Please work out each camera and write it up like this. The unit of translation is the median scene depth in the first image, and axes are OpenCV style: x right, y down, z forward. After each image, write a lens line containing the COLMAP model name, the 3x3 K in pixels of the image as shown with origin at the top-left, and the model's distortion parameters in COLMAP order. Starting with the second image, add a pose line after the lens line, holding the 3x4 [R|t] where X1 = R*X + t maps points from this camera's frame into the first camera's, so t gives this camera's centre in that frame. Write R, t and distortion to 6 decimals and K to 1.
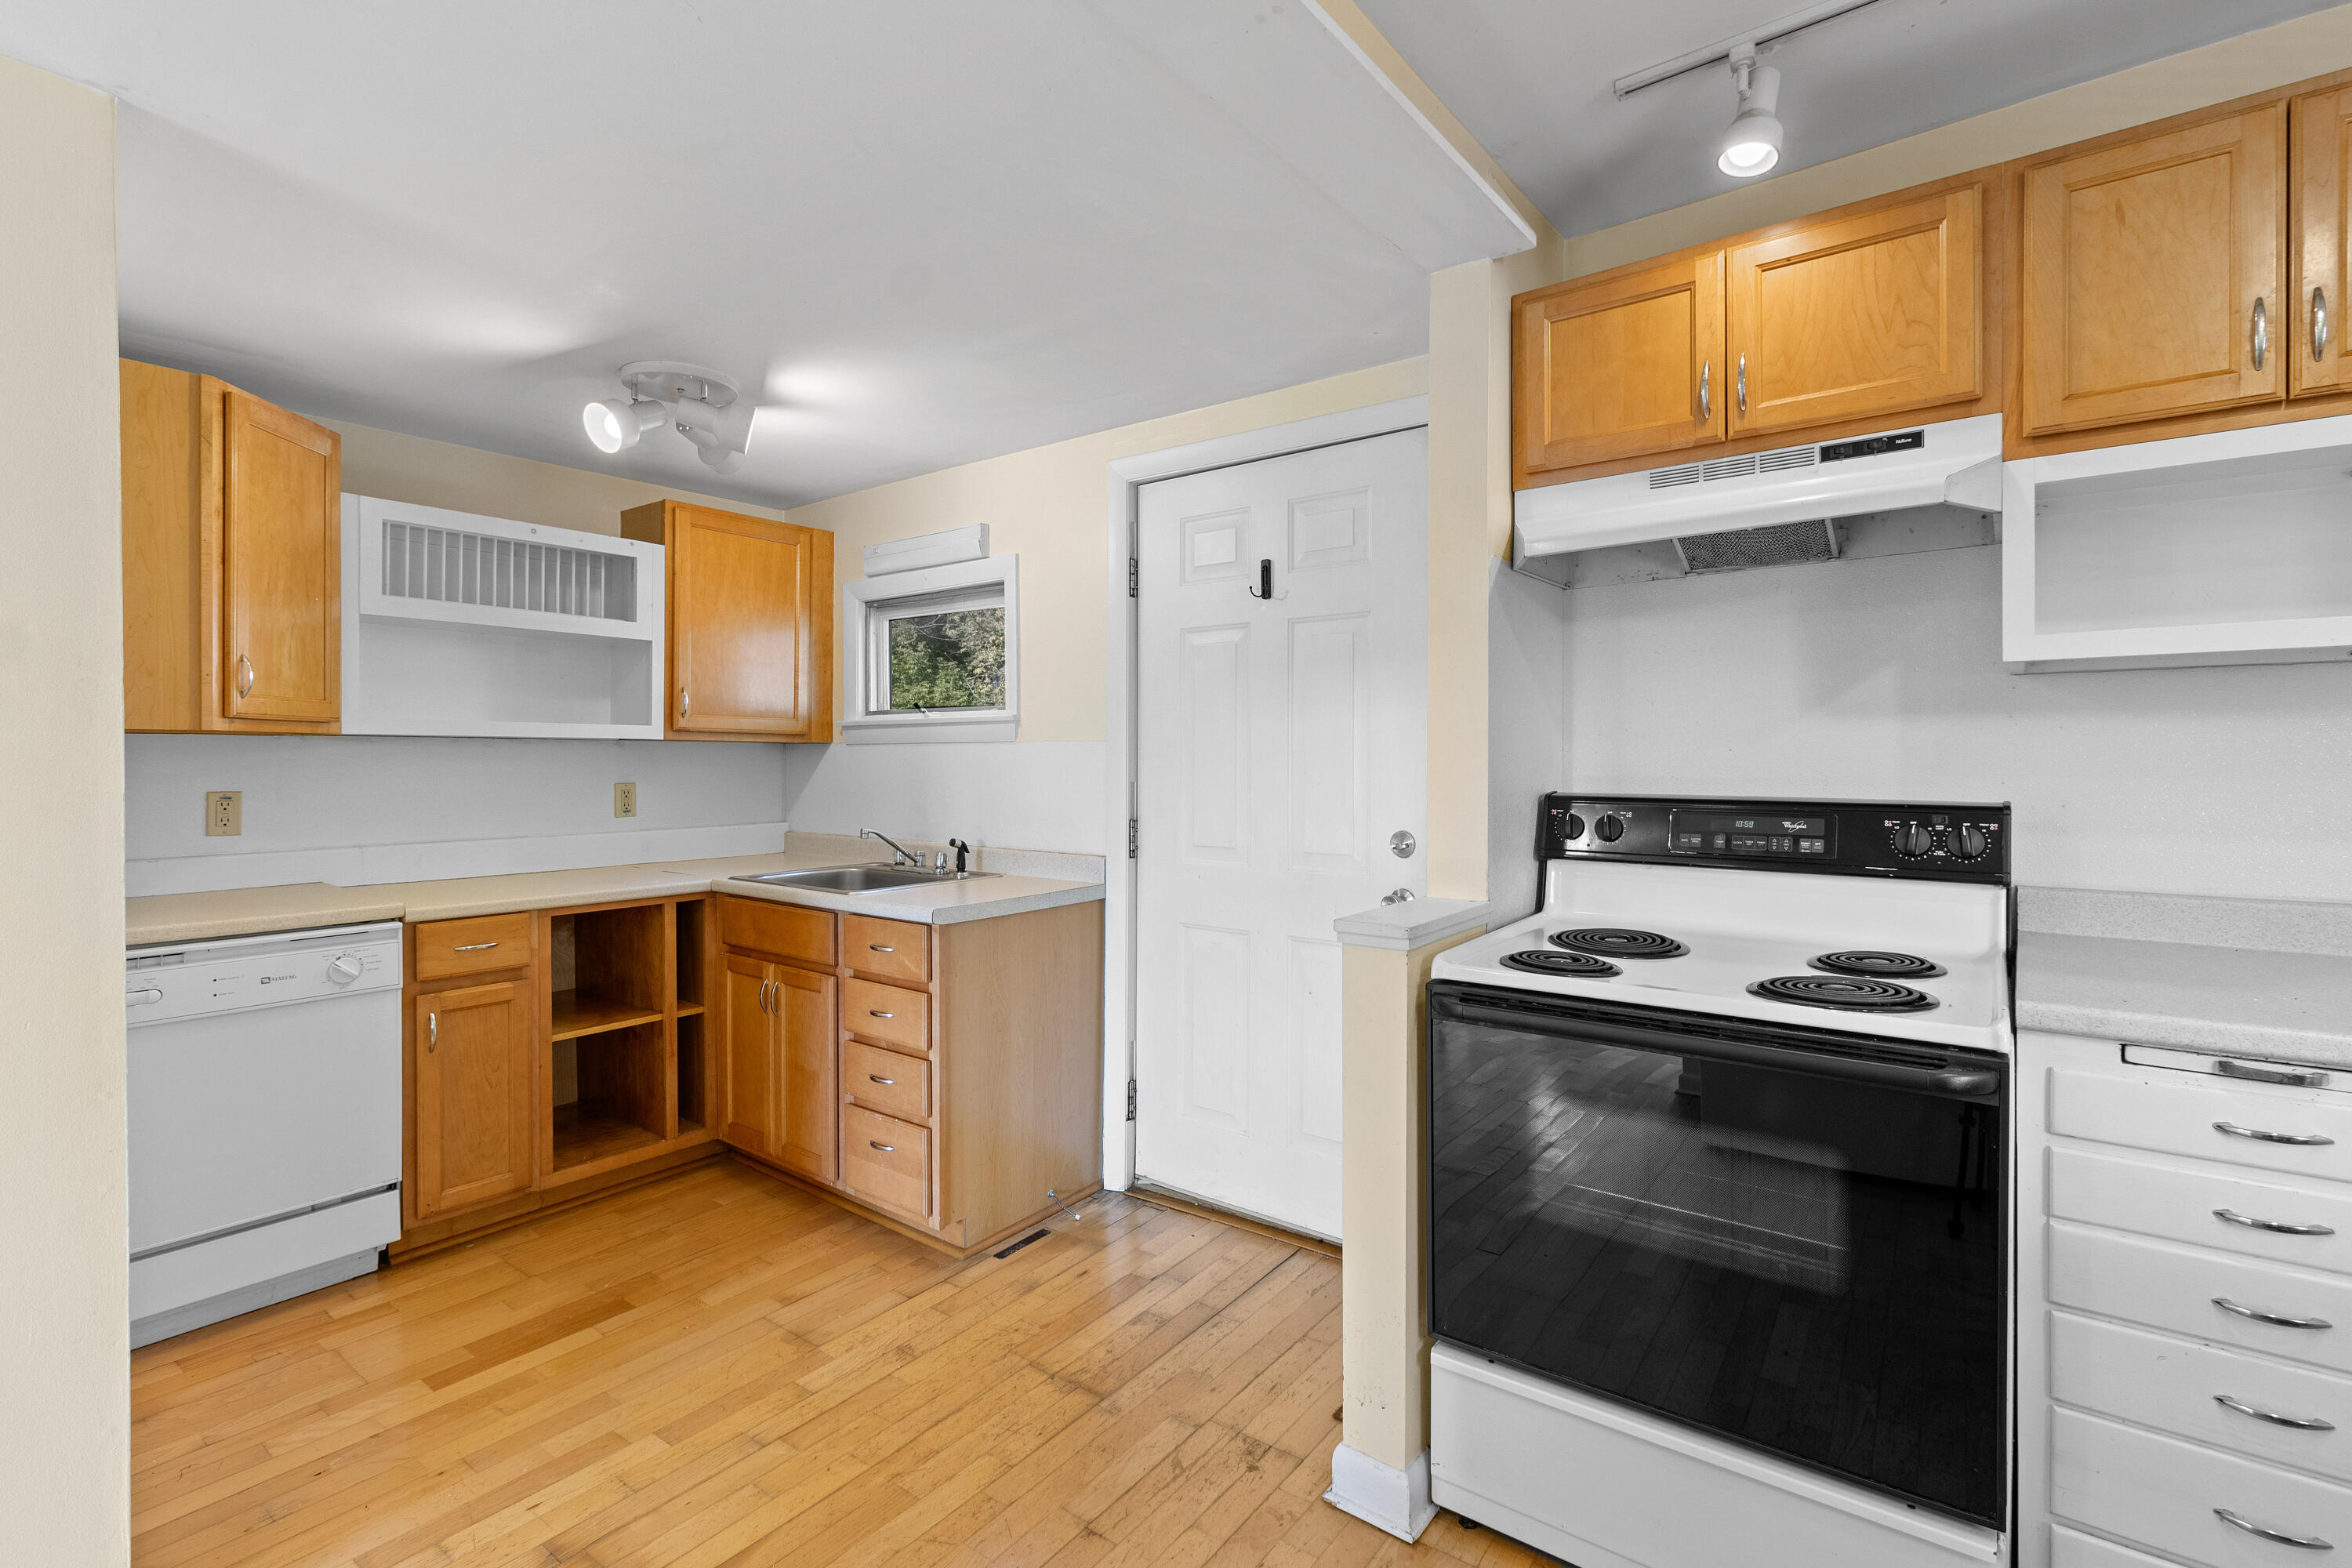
lens RADIAL K [[1073.1, 0, 1175.8], [0, 1073.1, 771.5], [0, 0, 1]] dist [-0.000173, 0.000618]
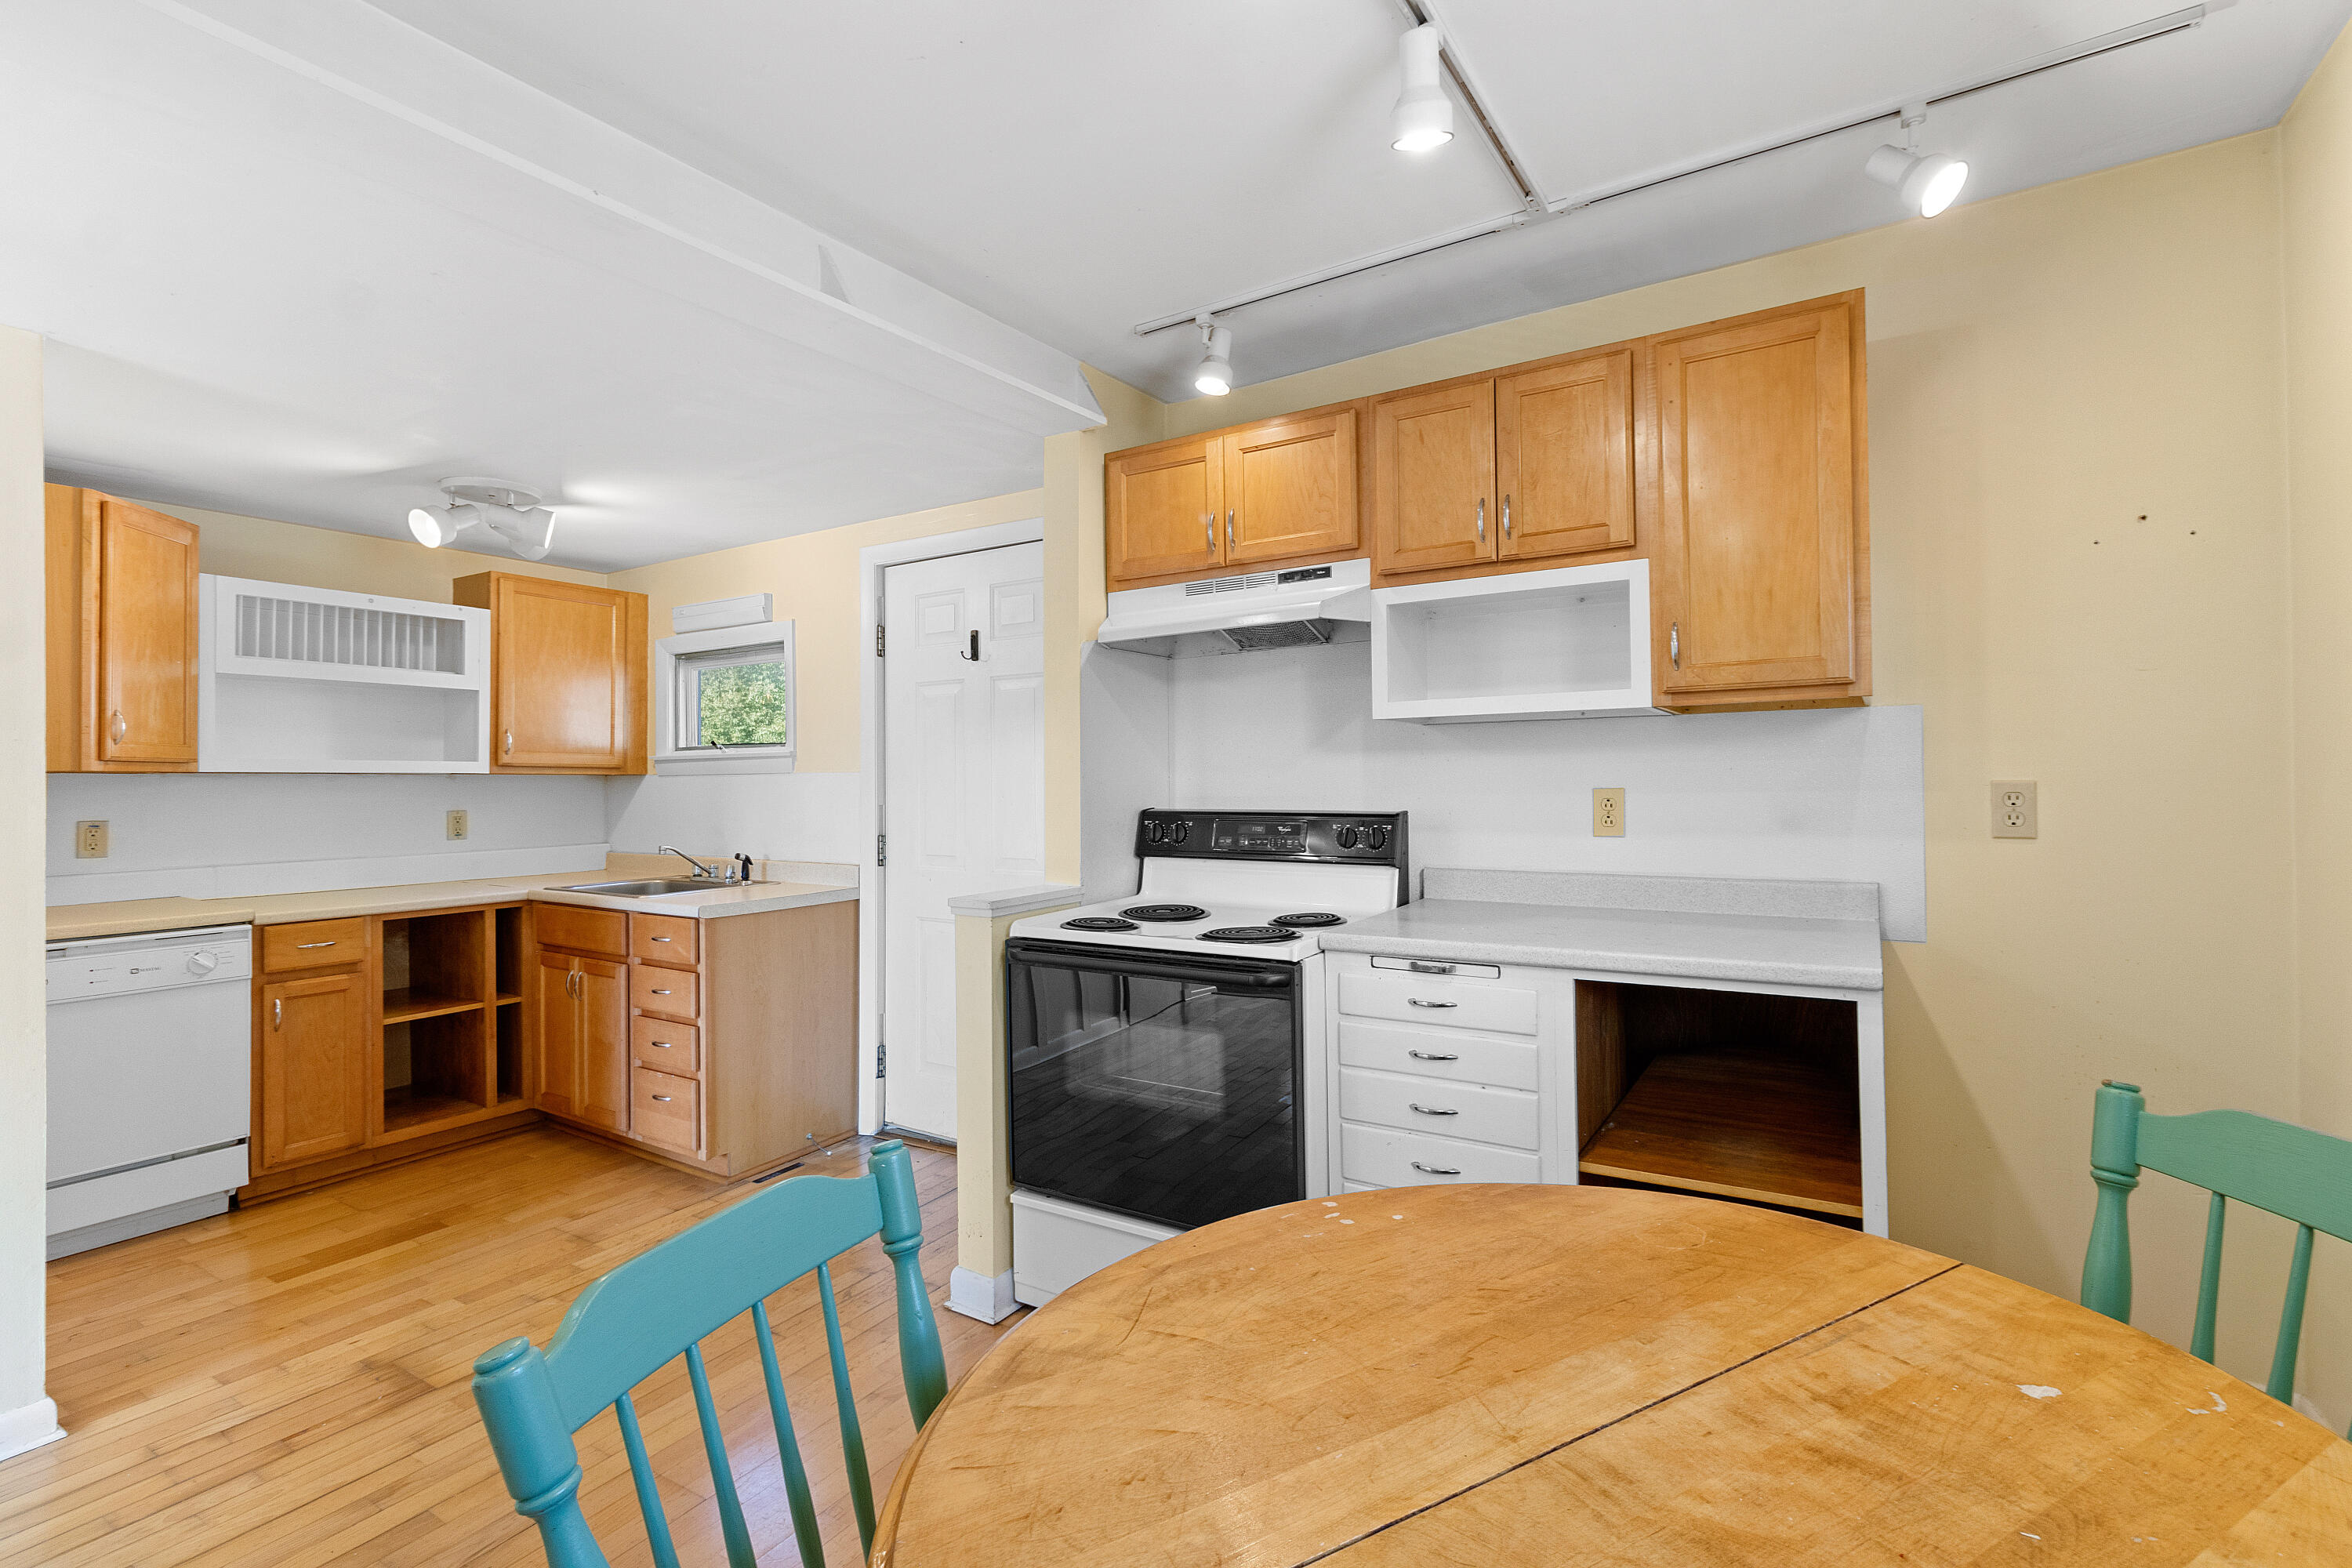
lens RADIAL K [[1073.1, 0, 1175.8], [0, 1073.1, 775.6], [0, 0, 1]] dist [-0.000173, 0.000618]
pose [[0.996108, -0.008391, 0.087745, 0.246695], [0.010003, 0.999789, -0.017949, 0.002095], [-0.087575, 0.018757, 0.995981, -0.348081]]
